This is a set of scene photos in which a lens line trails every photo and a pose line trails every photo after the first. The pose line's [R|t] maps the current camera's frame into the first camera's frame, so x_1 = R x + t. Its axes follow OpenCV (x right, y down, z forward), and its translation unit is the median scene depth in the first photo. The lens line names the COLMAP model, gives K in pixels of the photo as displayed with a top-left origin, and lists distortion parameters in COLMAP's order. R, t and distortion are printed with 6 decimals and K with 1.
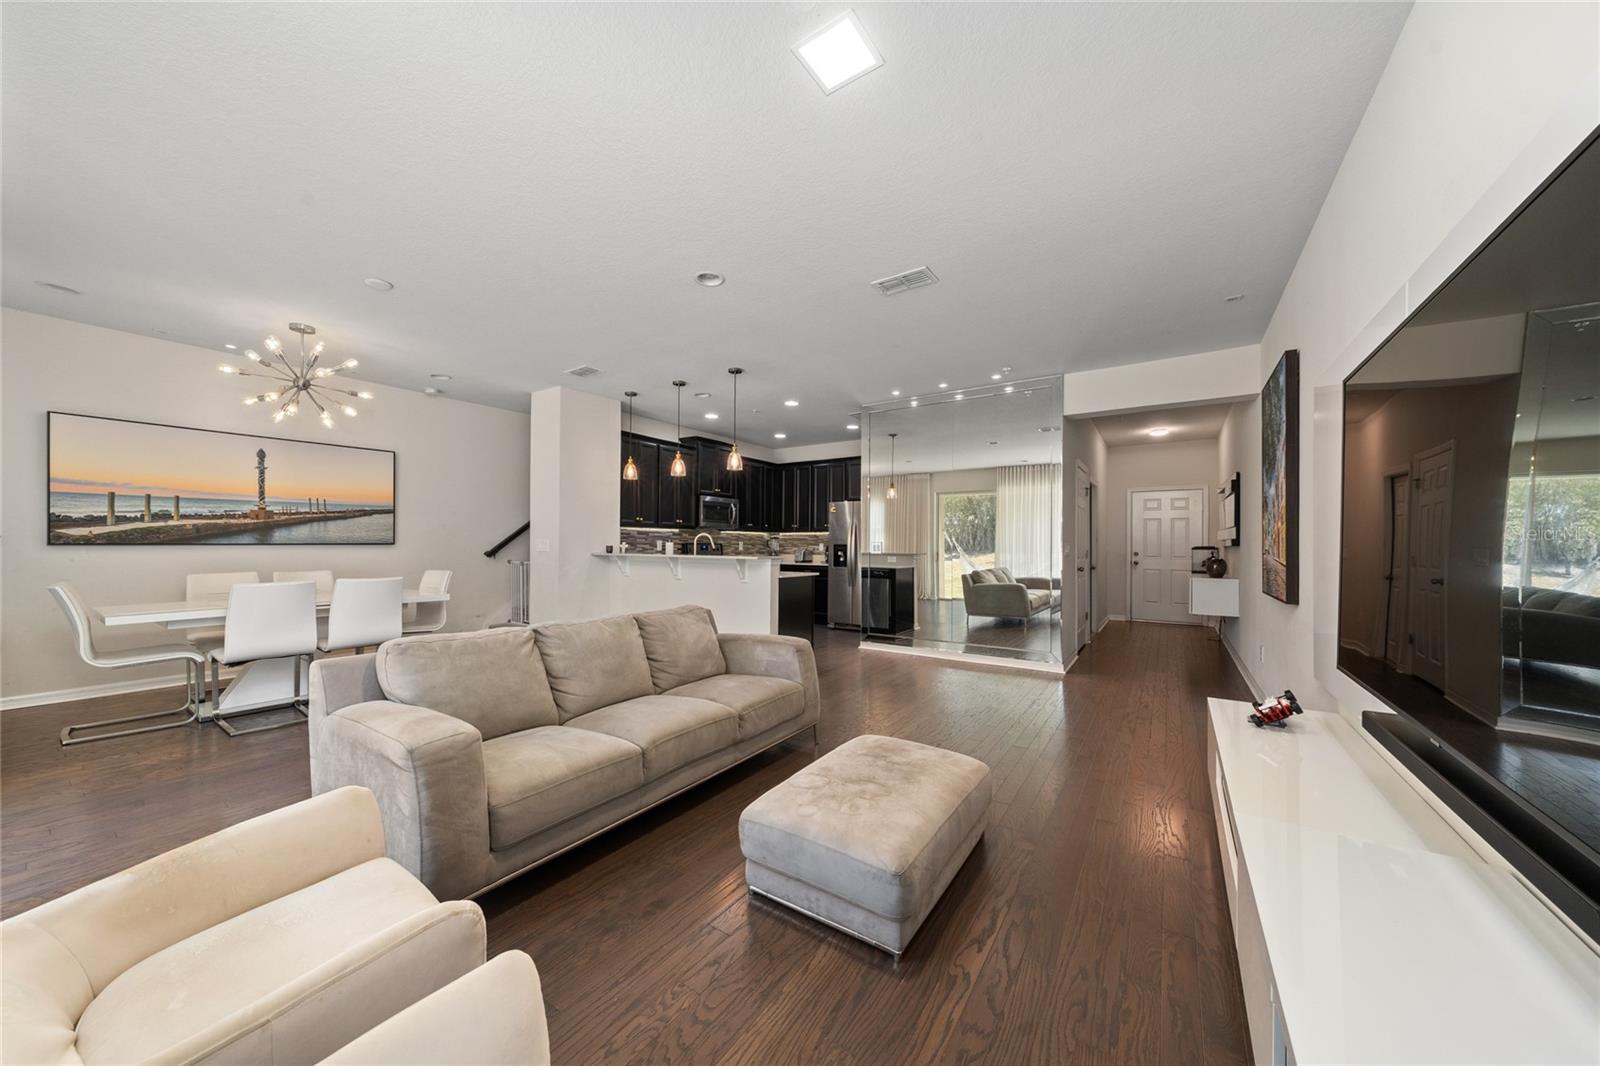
lens RADIAL K [[542.6, 0, 797.0], [0, 542.6, 539.5], [0, 0, 1]] dist [-0.001032, -0.000118]
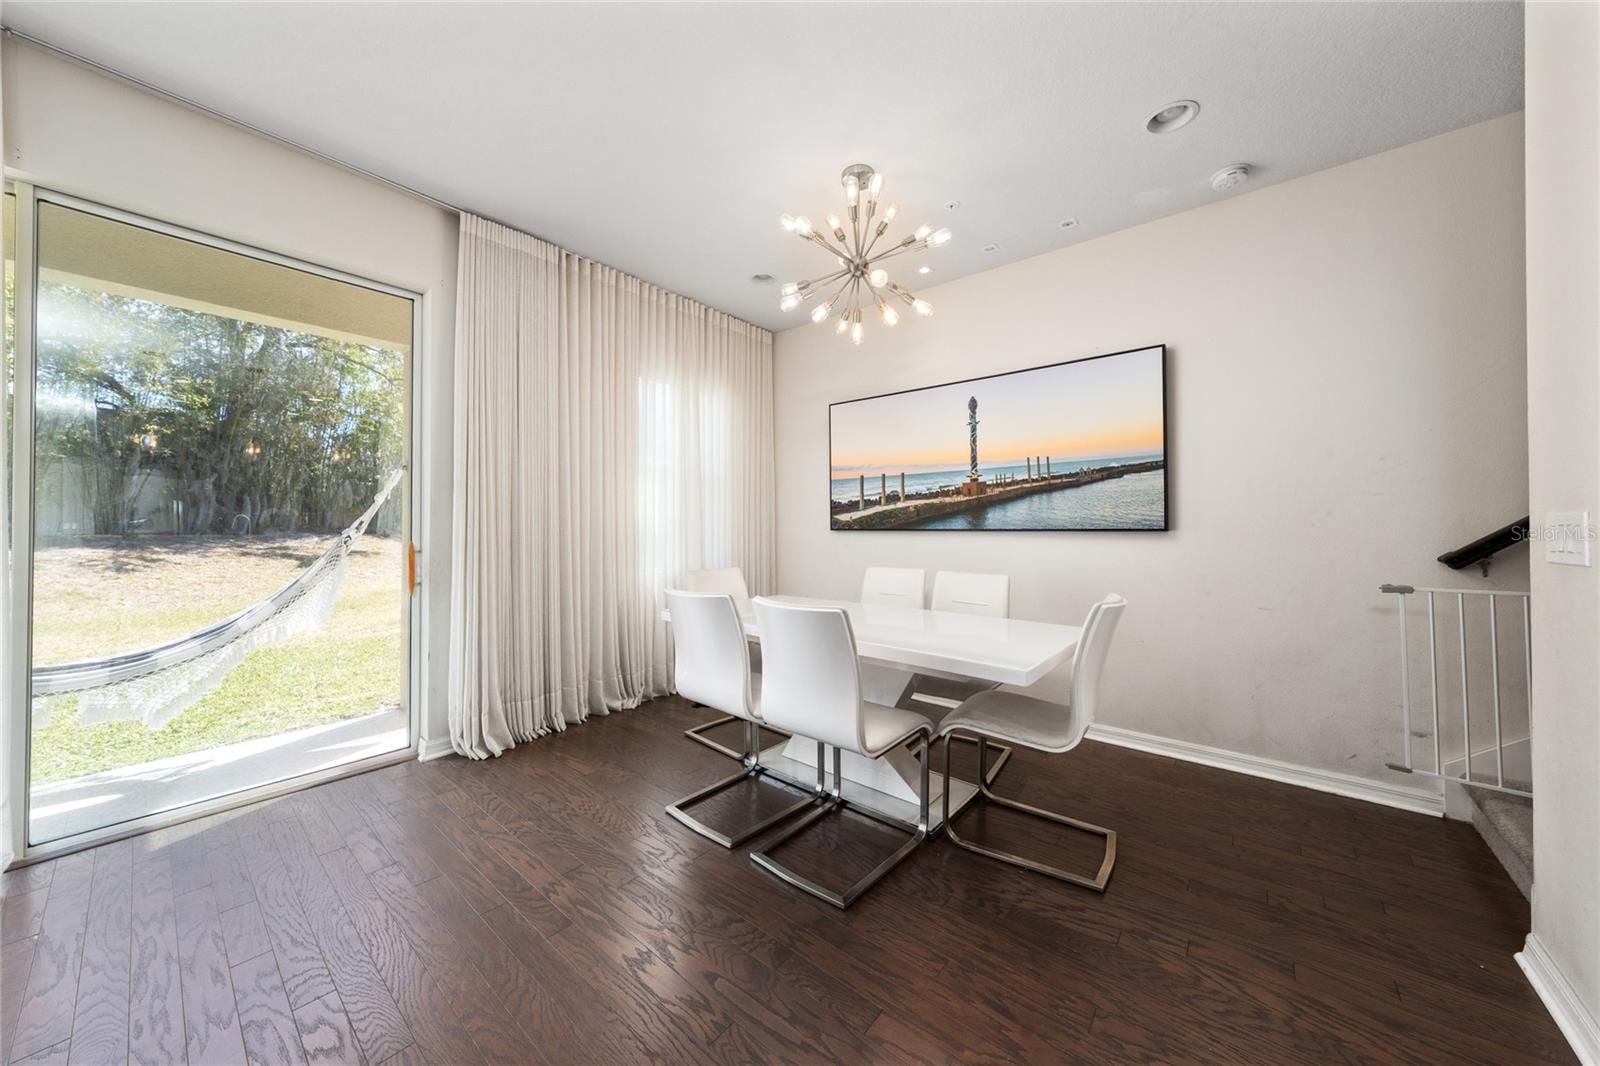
lens RADIAL K [[559.3, 0, 804.1], [0, 559.3, 512.2], [0, 0, 1]] dist [0.000511, 0.000035]
pose [[-0.102631, -0.030861, -0.994241, -0.219579], [0.005500, 0.999486, -0.031592, 0.006516], [0.994704, -0.008711, -0.102409, 0.793124]]
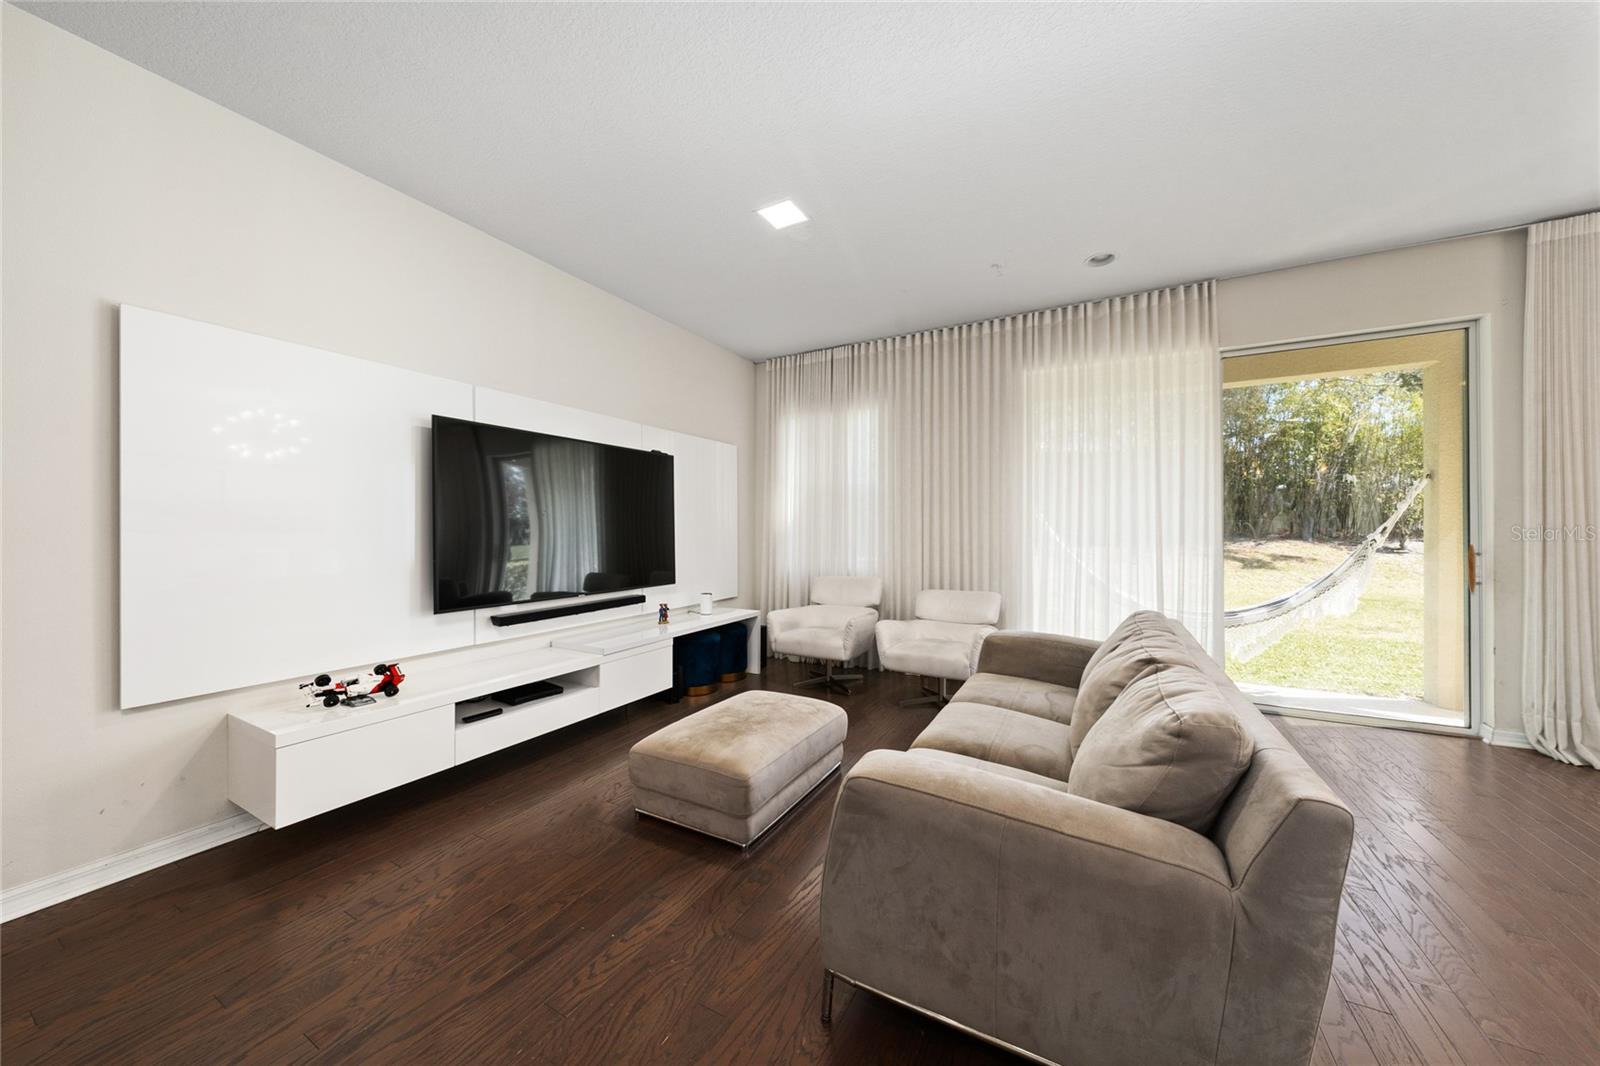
lens RADIAL K [[549.4, 0, 800.0], [0, 549.4, 533.0], [0, 0, 1]] dist [-0.001233, -0.000174]
pose [[-0.995858, -0.003648, -0.090853, 0.066549], [-0.002971, 0.999967, -0.007592, 0.009814], [0.090878, -0.007291, -0.995835, 0.887663]]
